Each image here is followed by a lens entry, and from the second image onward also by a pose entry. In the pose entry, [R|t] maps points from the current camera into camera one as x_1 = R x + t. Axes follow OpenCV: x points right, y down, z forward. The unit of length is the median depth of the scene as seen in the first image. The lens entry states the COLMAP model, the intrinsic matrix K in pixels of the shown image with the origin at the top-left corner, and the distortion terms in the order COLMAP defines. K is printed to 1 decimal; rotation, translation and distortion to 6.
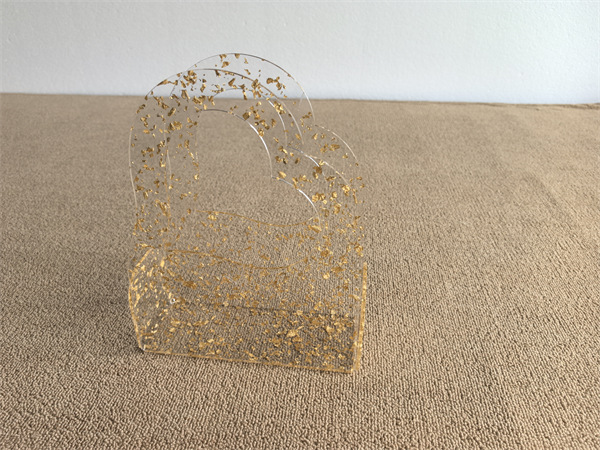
lens RADIAL K [[482.1, 0, 290.0], [0, 482.1, 226.6], [0, 0, 1]] dist [-0.010588, -0.014192]
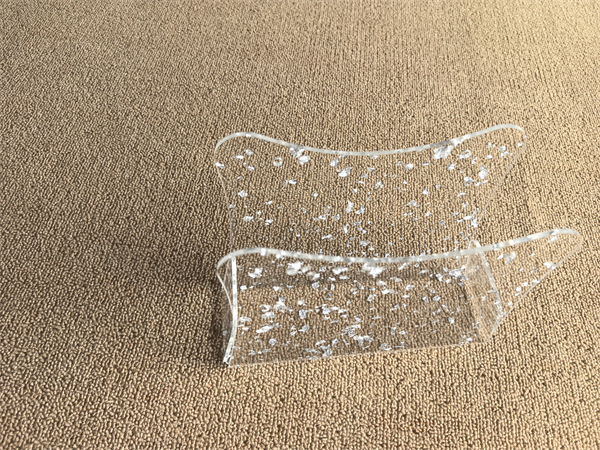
lens RADIAL K [[493.5, 0, 314.3], [0, 493.5, 226.5], [0, 0, 1]] dist [-0.014416, -0.010376]
pose [[0.996393, 0.023823, 0.081450, -0.325500], [-0.057108, 0.898177, 0.435909, -0.181053], [-0.062772, -0.438988, 0.896298, 0.242455]]
